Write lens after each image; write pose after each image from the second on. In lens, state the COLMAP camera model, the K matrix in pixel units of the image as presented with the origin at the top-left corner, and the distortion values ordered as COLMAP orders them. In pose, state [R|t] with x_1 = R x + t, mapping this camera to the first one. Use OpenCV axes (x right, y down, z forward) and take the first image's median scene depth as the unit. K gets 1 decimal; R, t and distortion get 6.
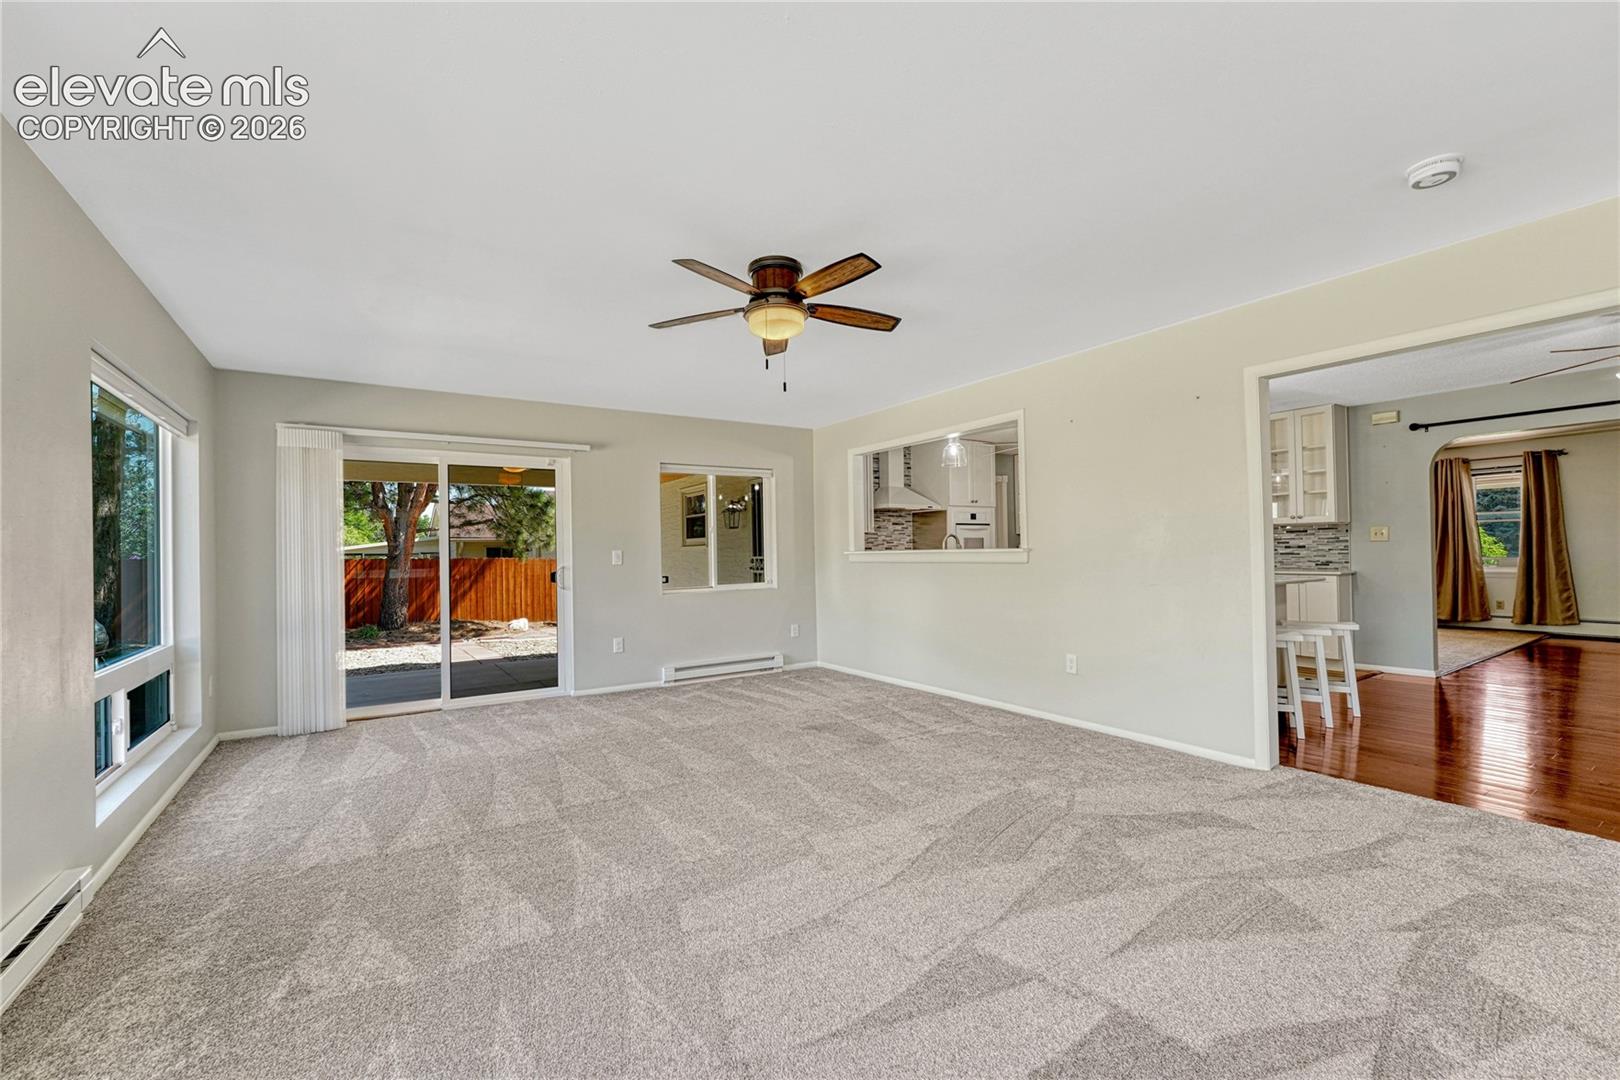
lens RADIAL K [[685.6, 0, 821.5], [0, 685.6, 545.6], [0, 0, 1]] dist [-0.006367, 0.001161]
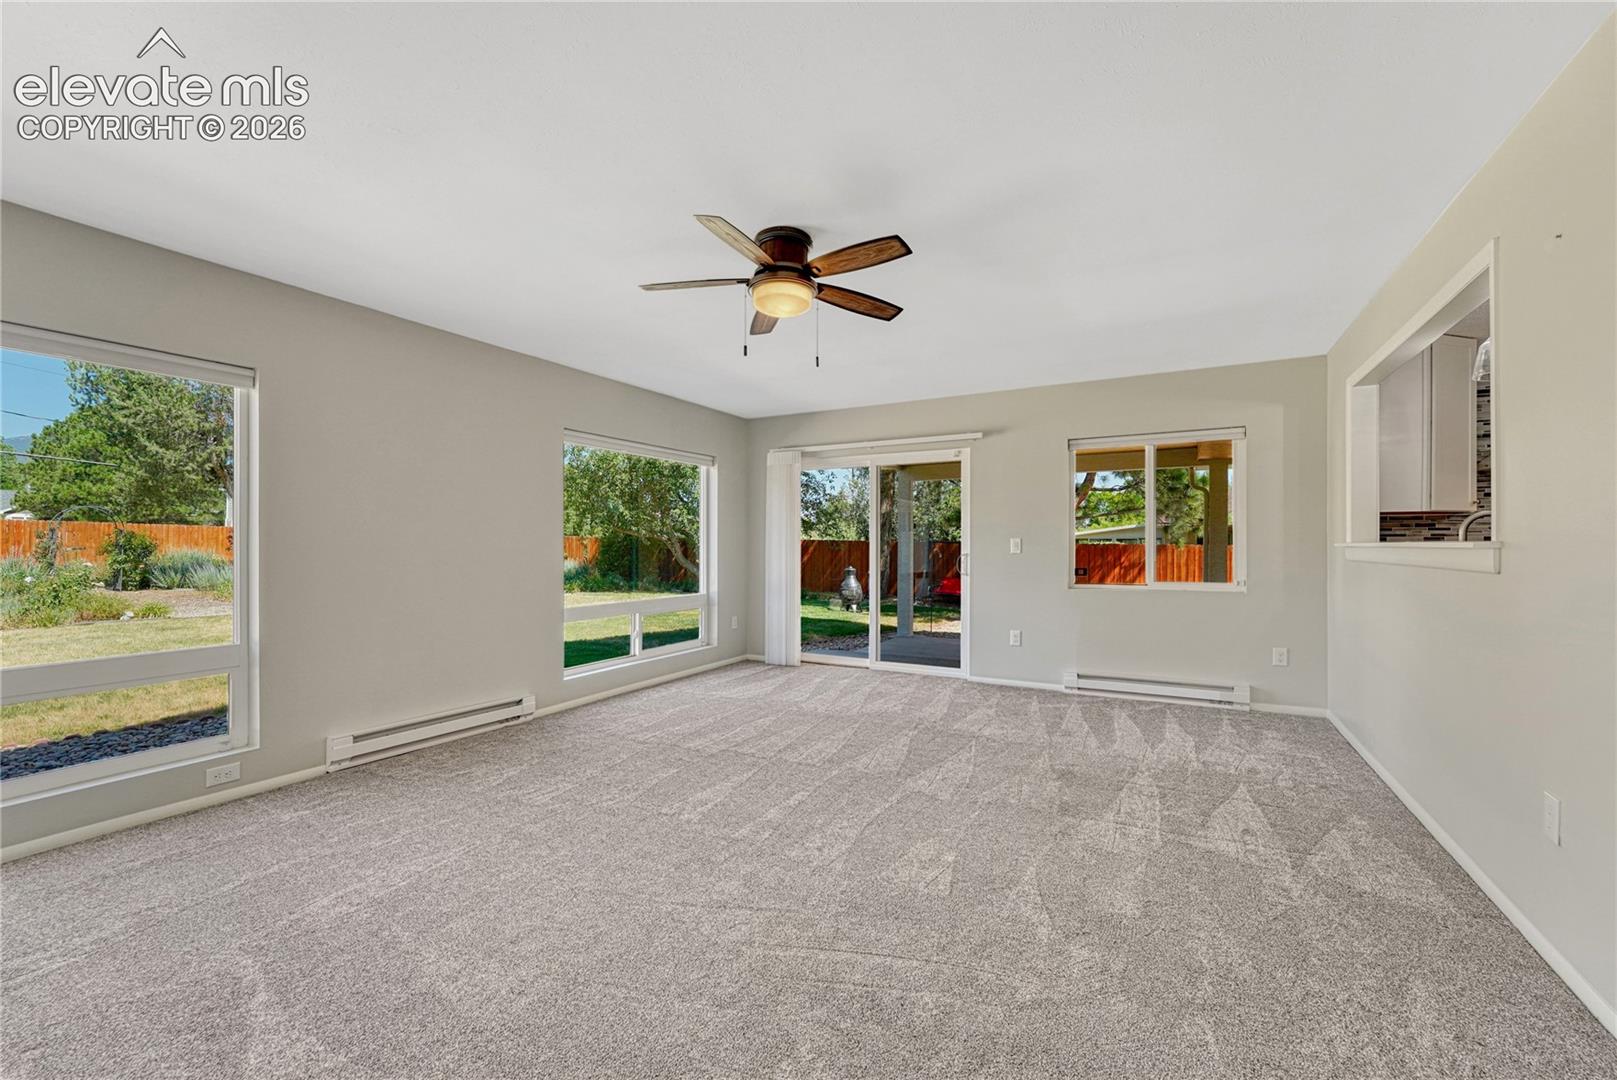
lens RADIAL K [[684.3, 0, 822.4], [0, 684.3, 543.1], [0, 0, 1]] dist [-0.006367, 0.001161]
pose [[0.454116, 0.013944, -0.890833, 0.773877], [0.001540, 0.999864, 0.016436, -0.004598], [0.890941, -0.008836, 0.454033, 0.597407]]
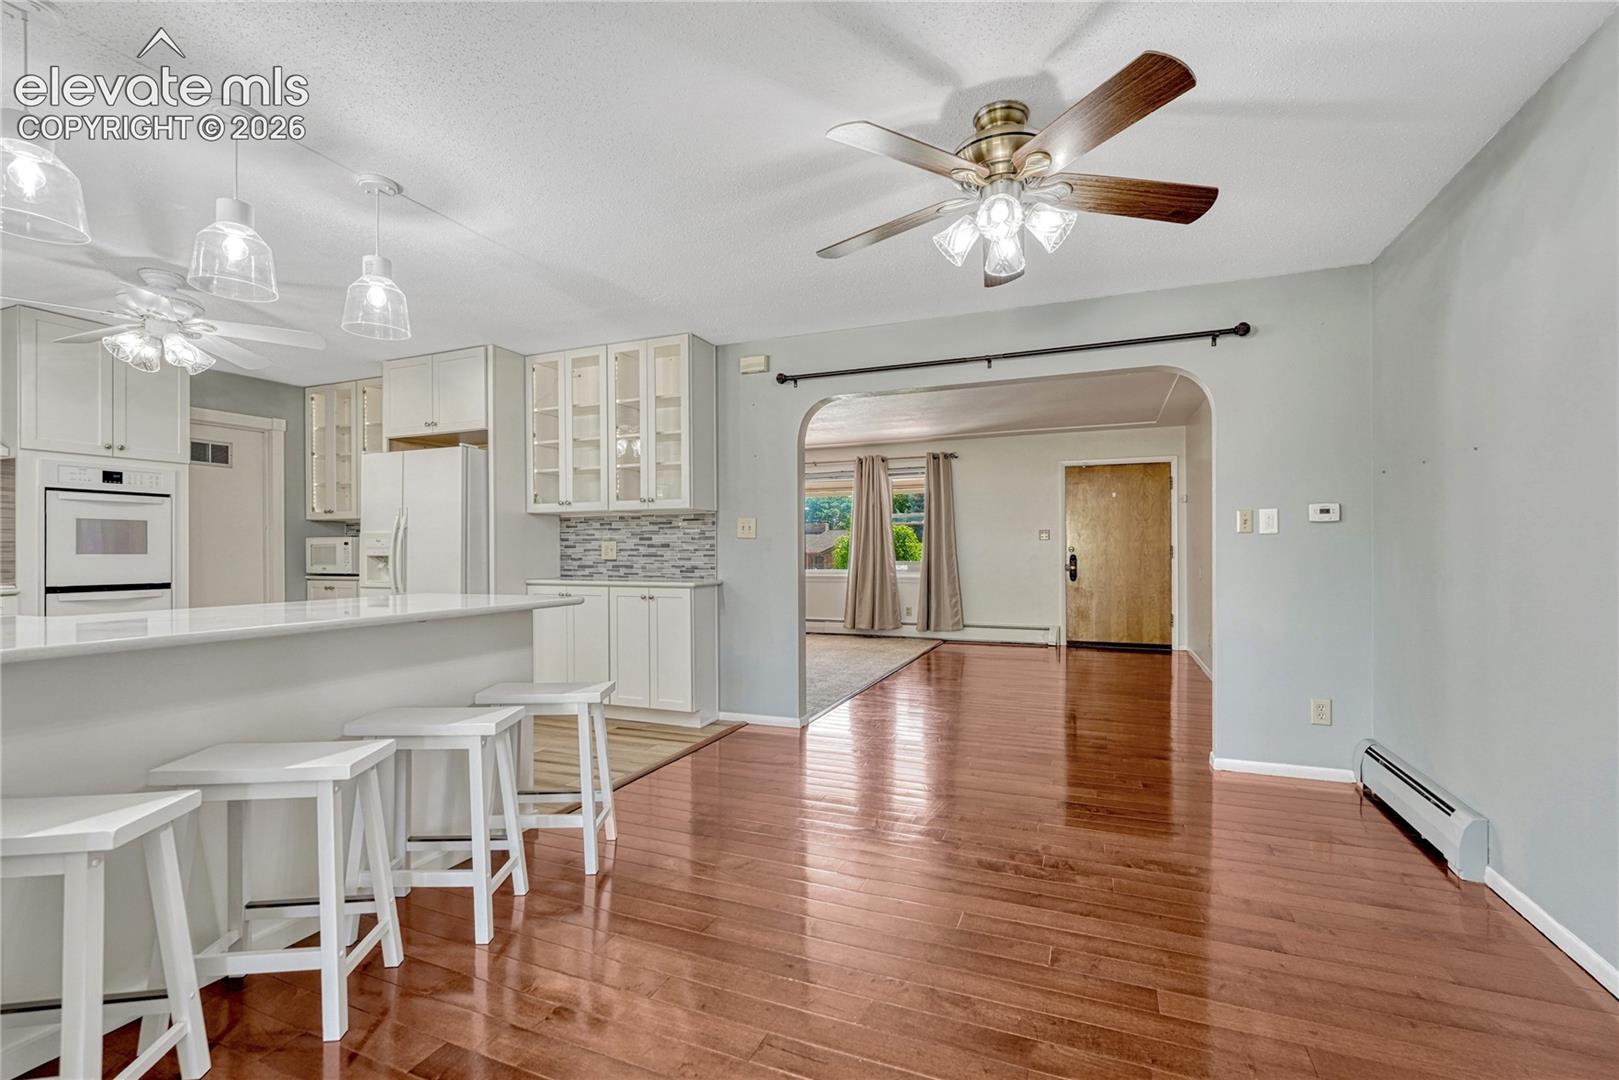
lens RADIAL K [[722.8, 0, 806.9], [0, 722.8, 546.5], [0, 0, 1]] dist [0.001333, 0.000092]
pose [[0.831203, 0.015892, 0.555743, 0.280705], [-0.015710, 0.999864, -0.005095, 0.002861], [-0.555748, -0.004496, 0.831339, 0.212310]]
